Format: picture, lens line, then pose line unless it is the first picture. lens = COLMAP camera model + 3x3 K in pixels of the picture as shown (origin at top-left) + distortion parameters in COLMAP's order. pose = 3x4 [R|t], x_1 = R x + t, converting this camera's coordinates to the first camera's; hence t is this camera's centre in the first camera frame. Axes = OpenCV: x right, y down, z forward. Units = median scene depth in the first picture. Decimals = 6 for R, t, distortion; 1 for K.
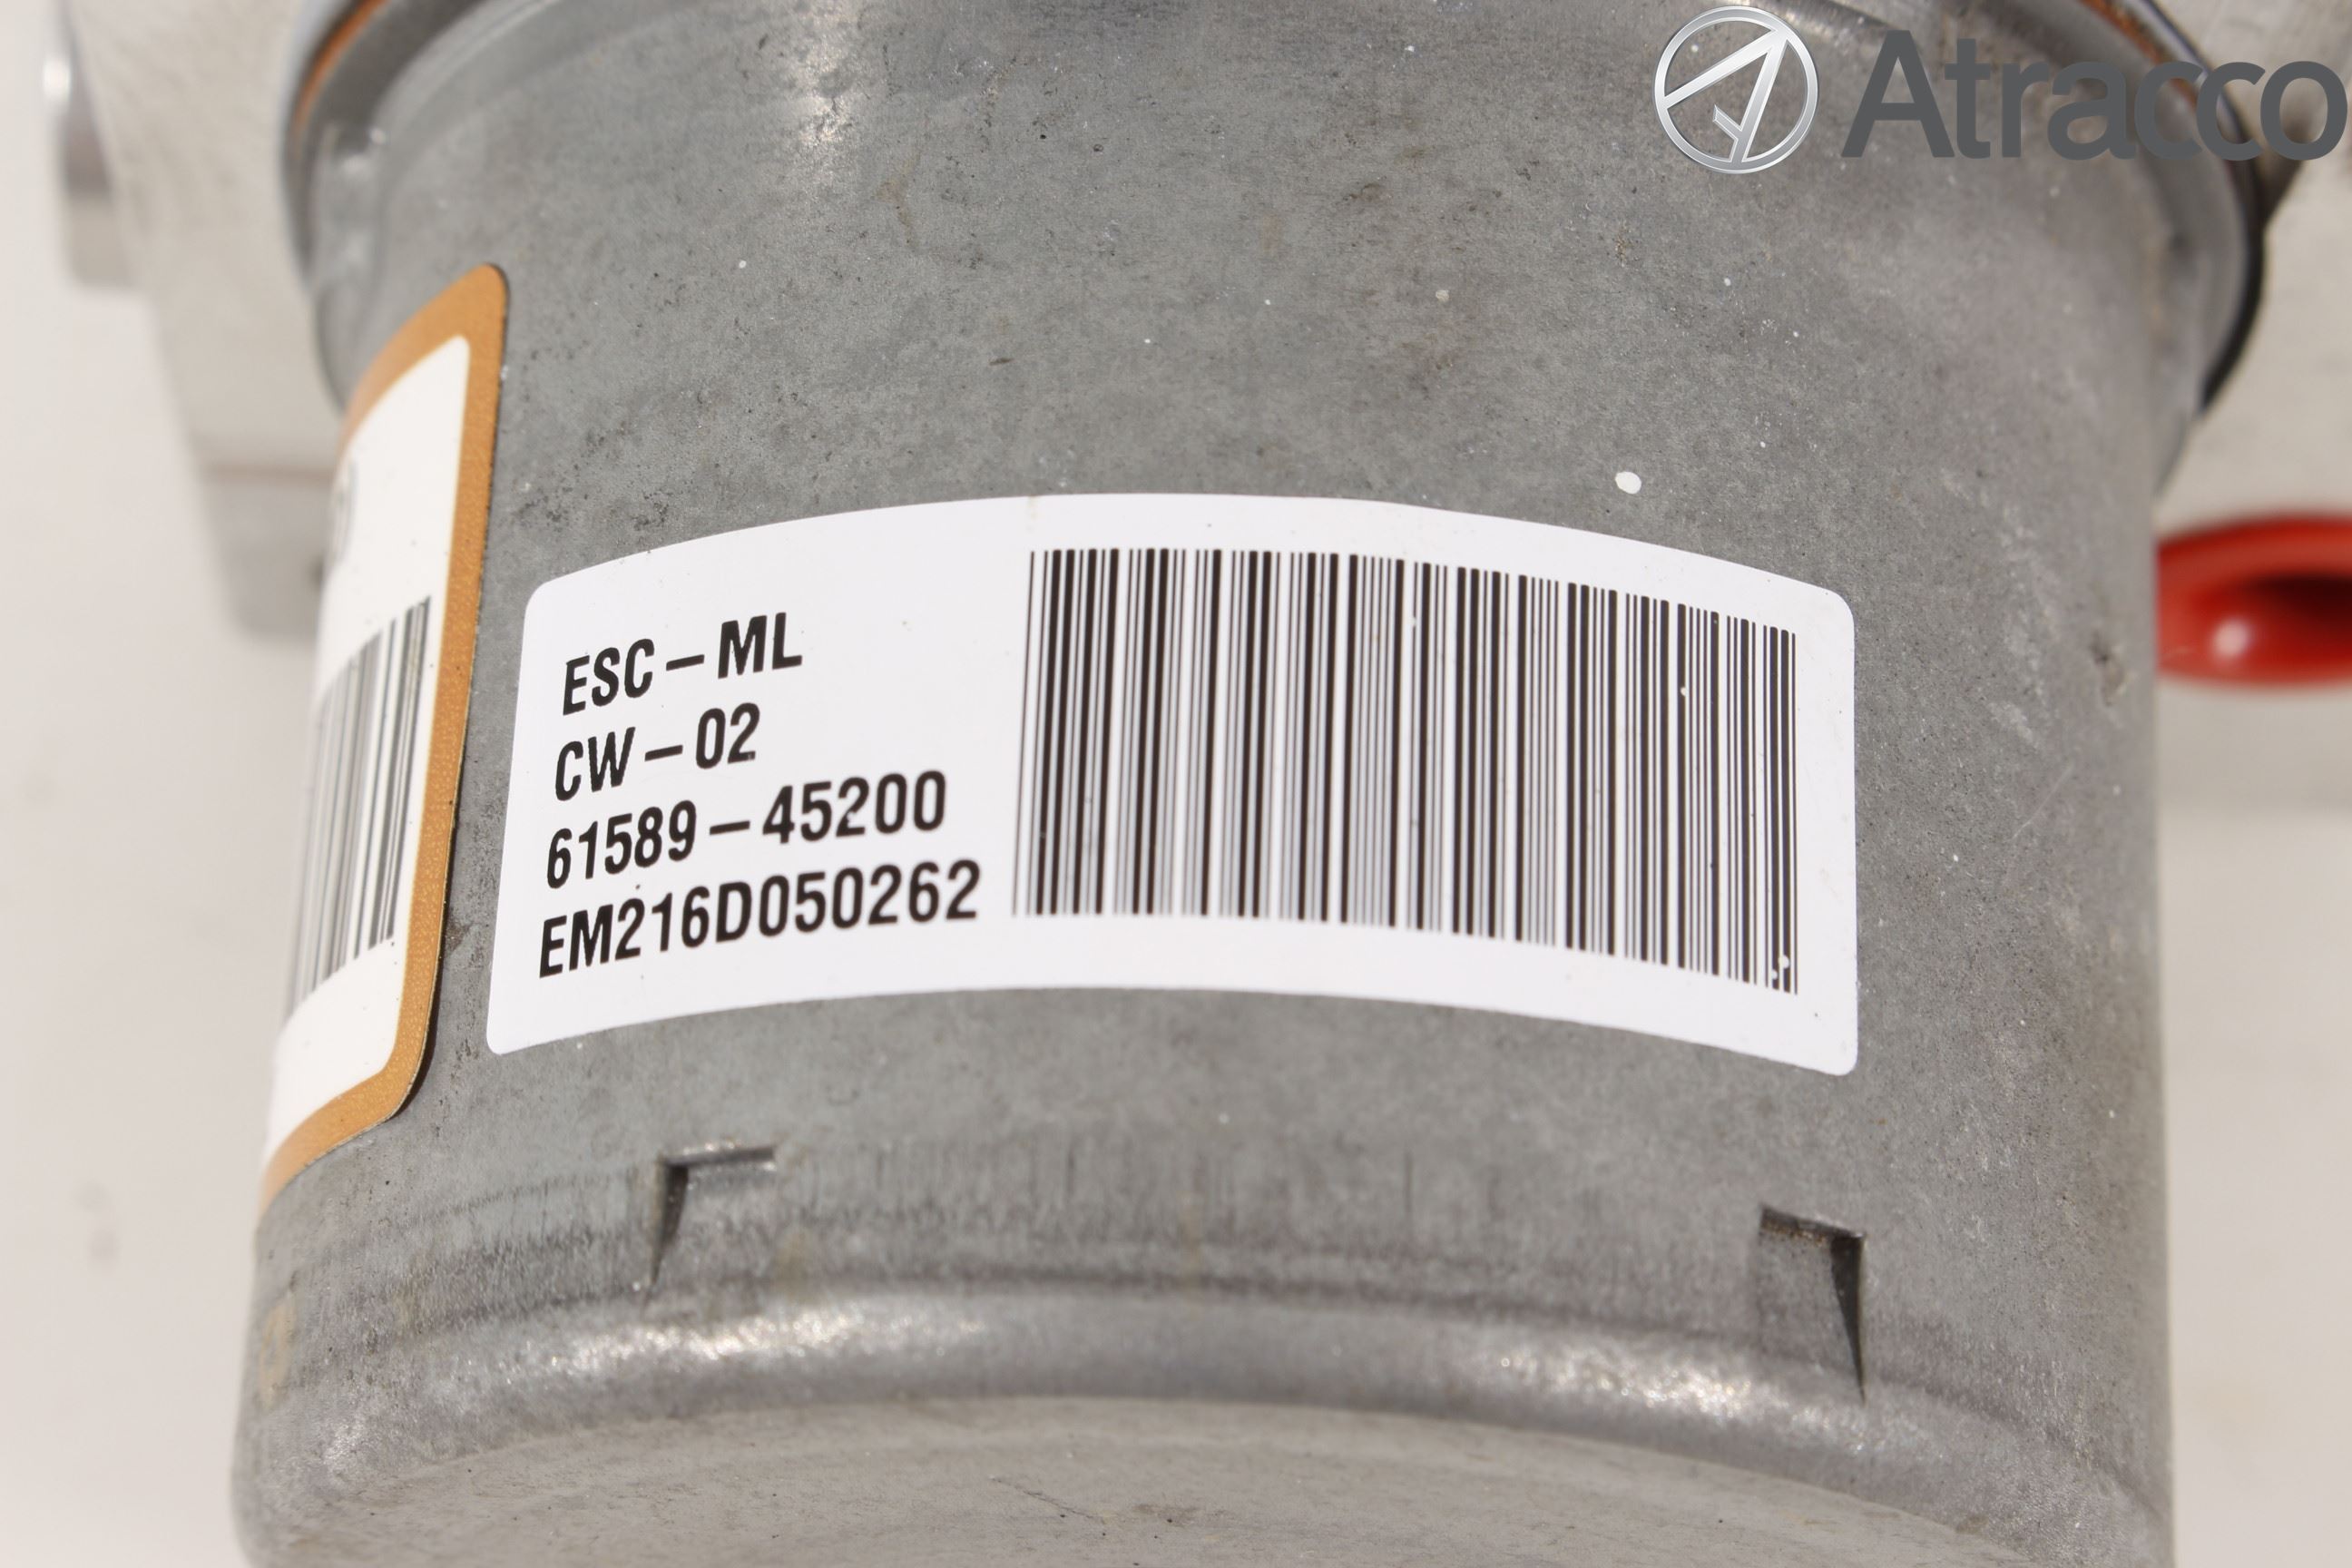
lens RADIAL K [[5397.0, 0, 1176.0], [0, 5397.0, 784.0], [0, 0, 1]] dist [0.014931, 0.581283]
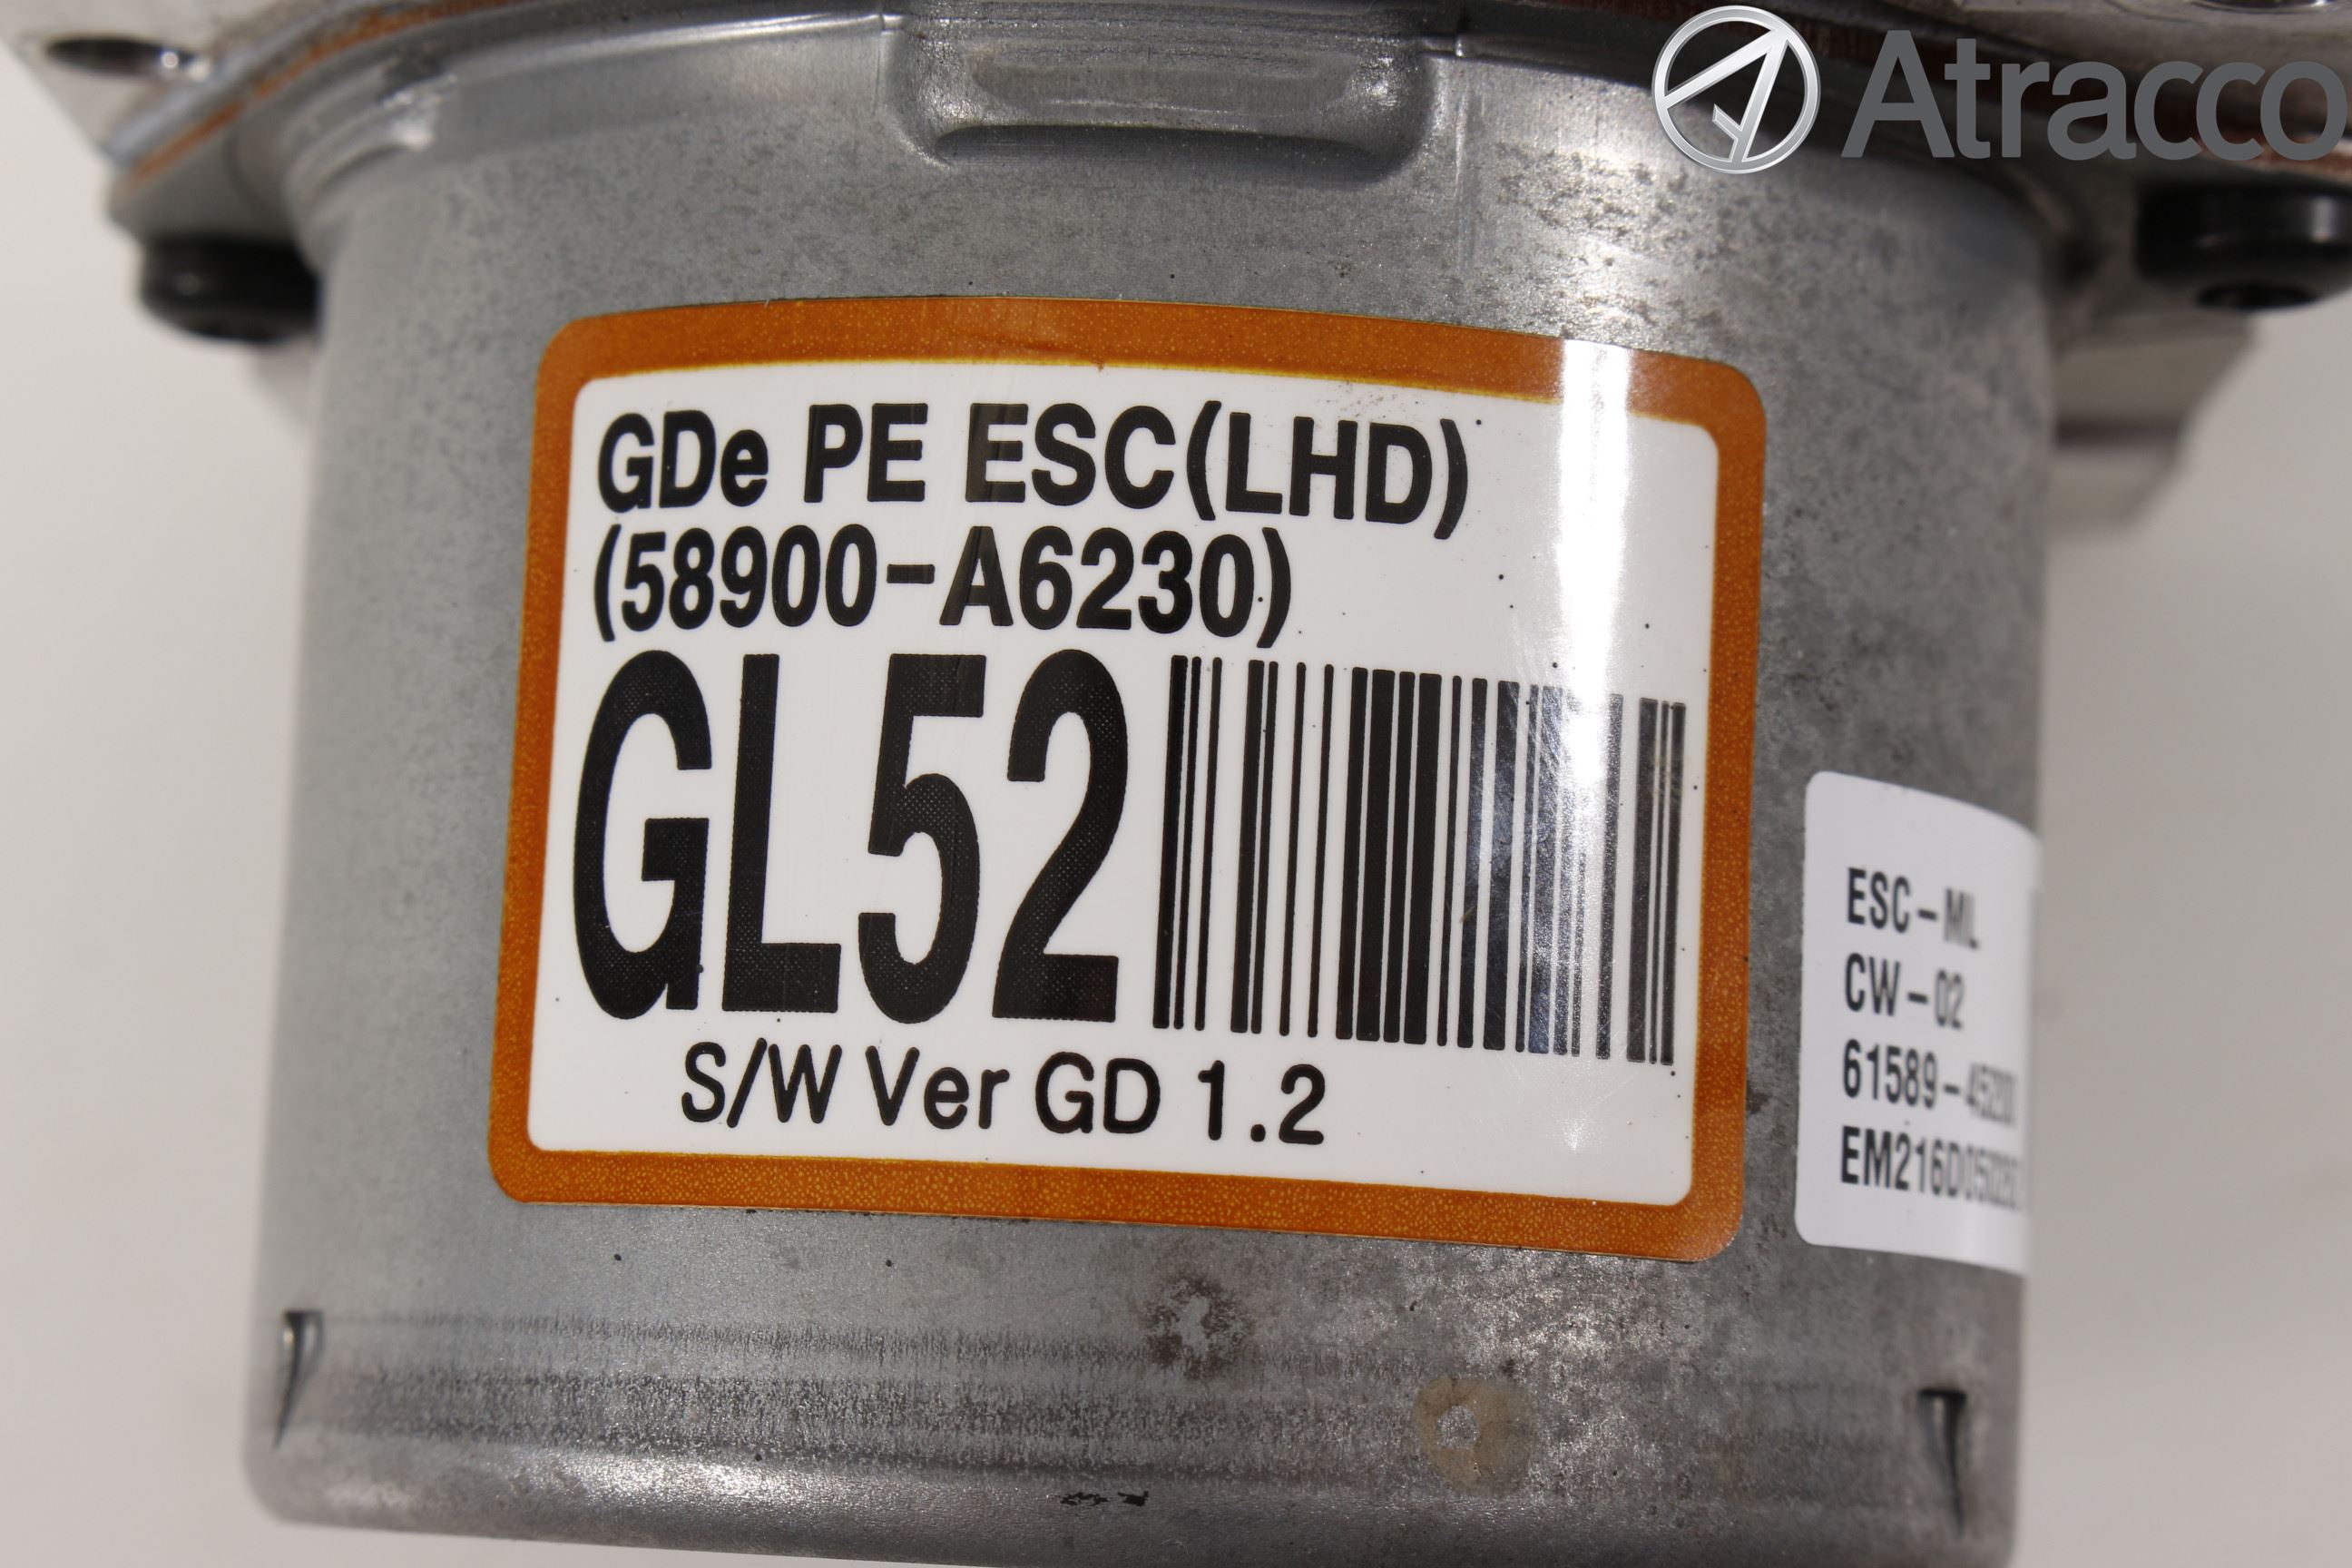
lens RADIAL K [[5397.0, 0, 1176.0], [0, 5397.0, 784.0], [0, 0, 1]] dist [0.014931, 0.581283]
pose [[0.089497, 0.089062, 0.991997, -1.218594], [-0.408796, 0.911518, -0.044955, 0.066626], [-0.908227, -0.401501, 0.117986, 1.026101]]
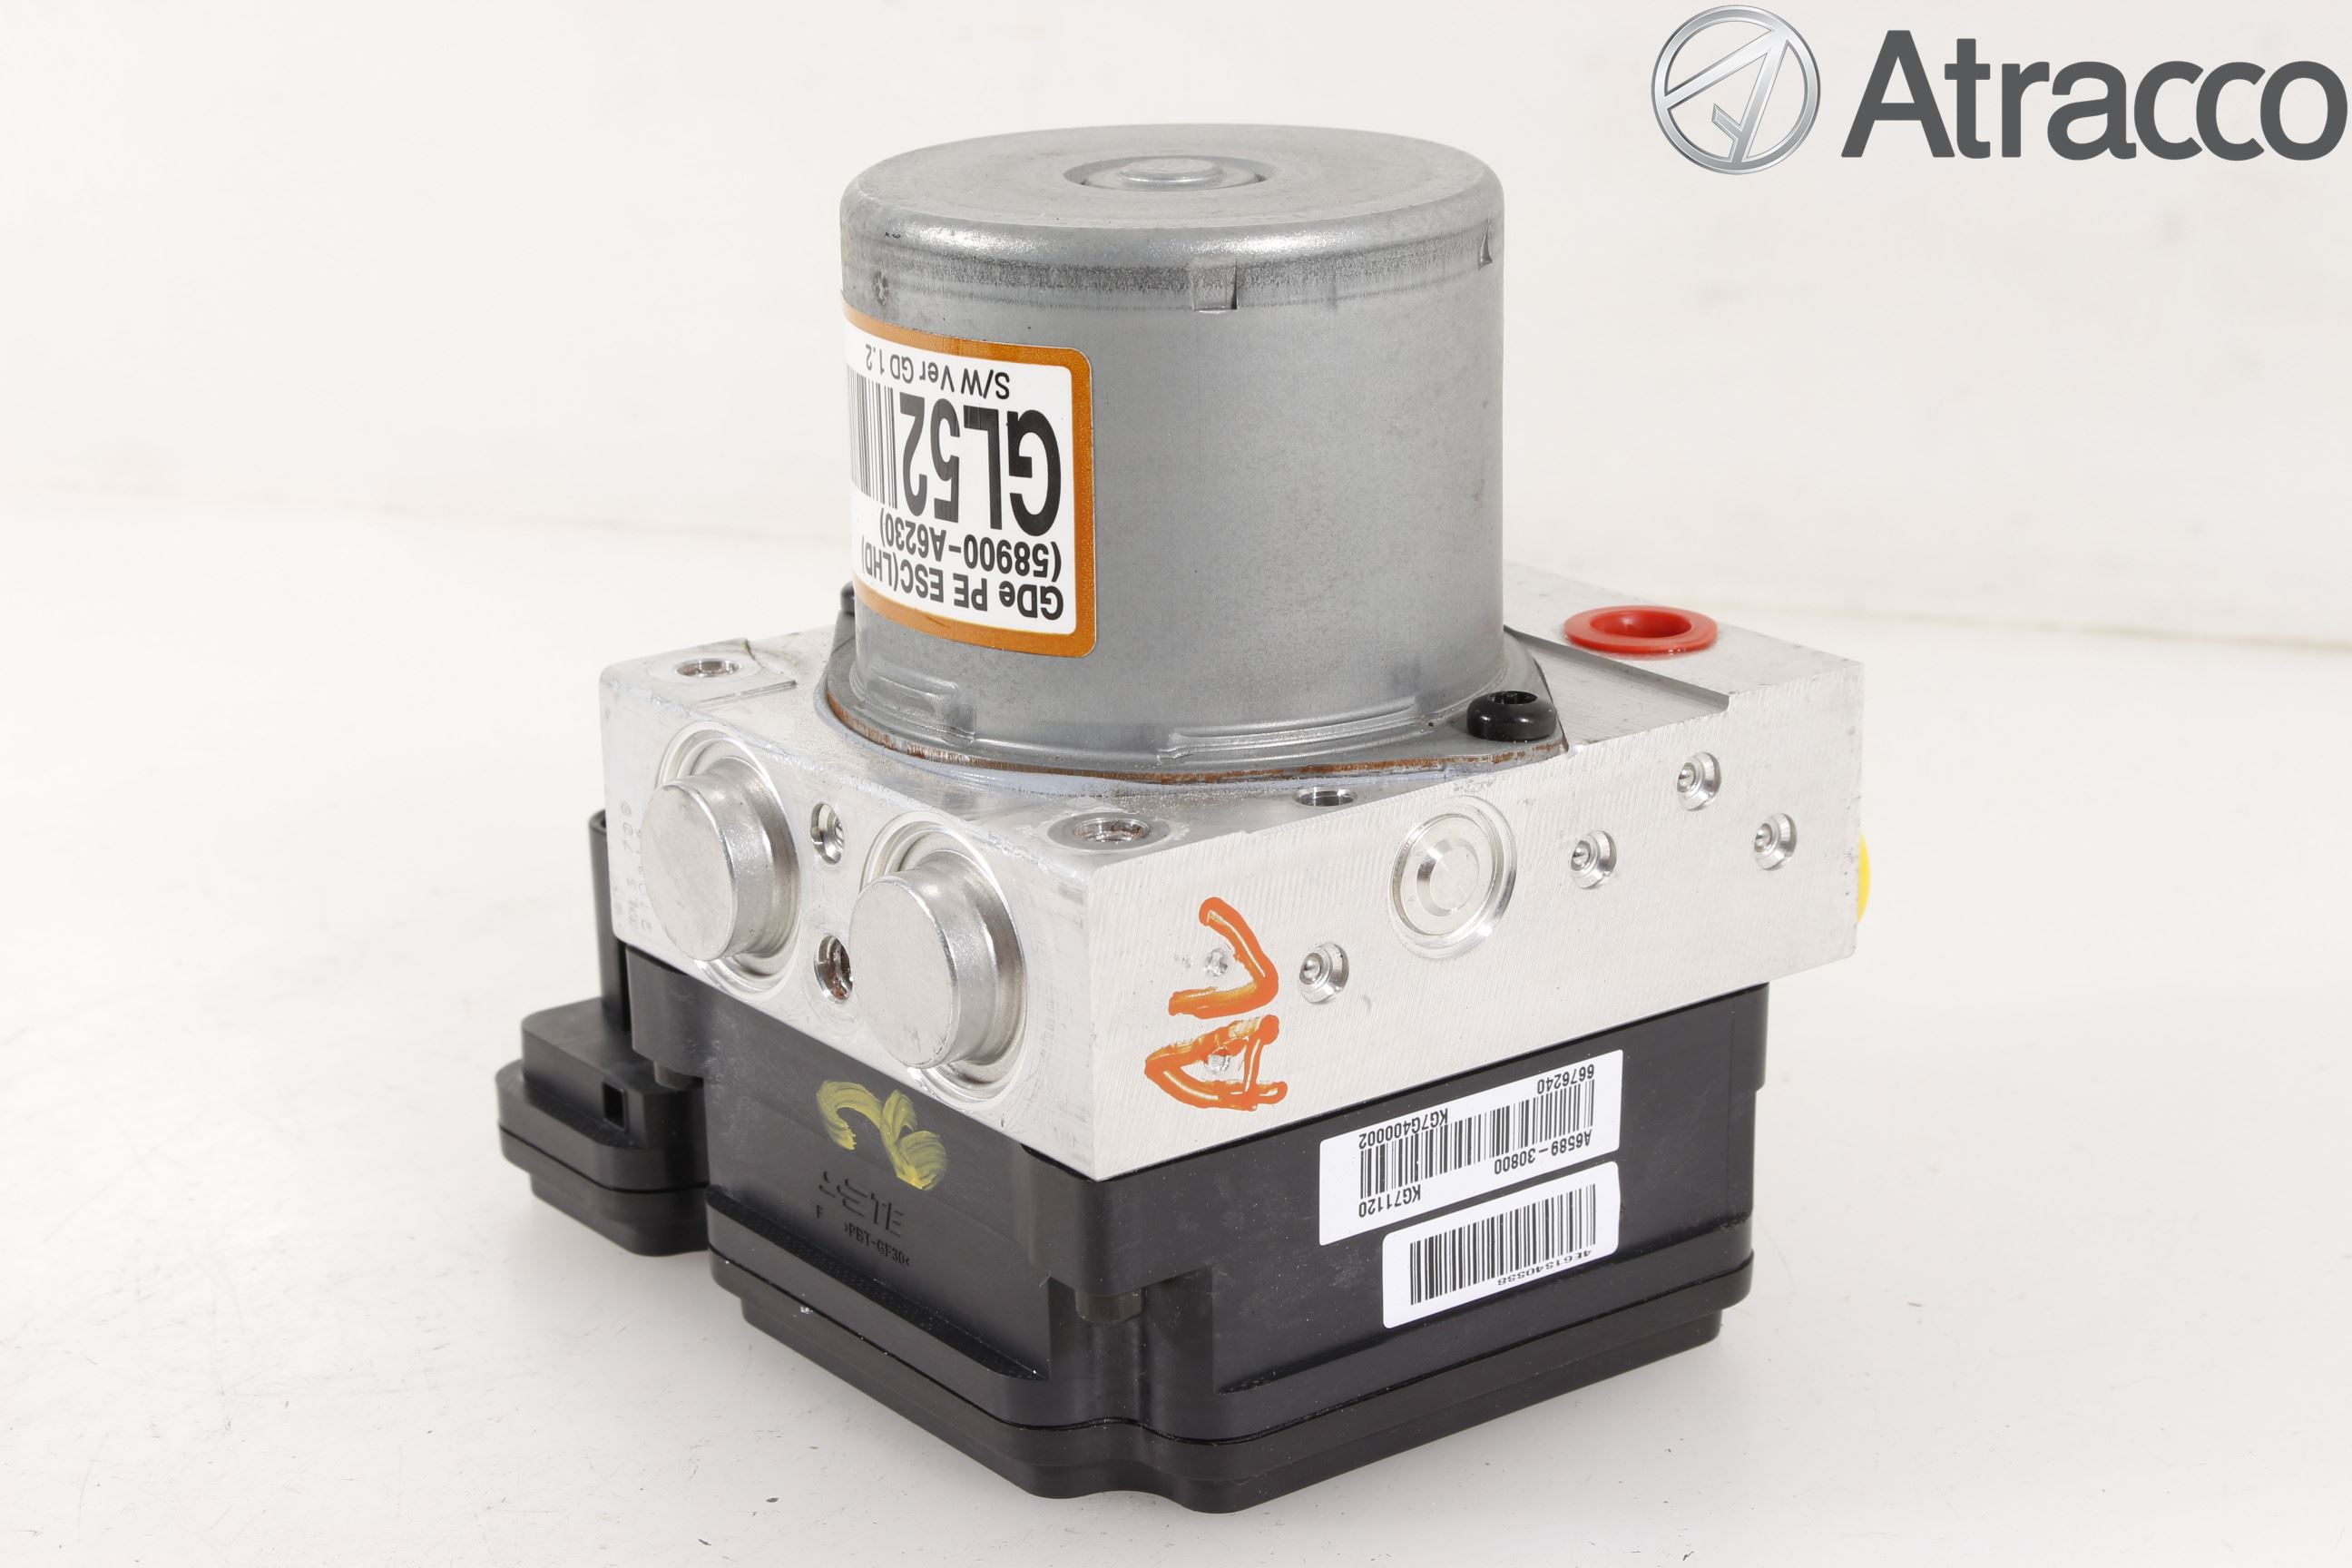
lens RADIAL K [[4486.4, 0, 1176.0], [0, 4486.4, 784.0], [0, 0, 1]] dist [0.063423, 0.086692]
pose [[0.761500, -0.159313, 0.628281, -1.735641], [0.256436, -0.816184, -0.517769, 1.267459], [0.595280, 0.555395, -0.580671, 2.870634]]
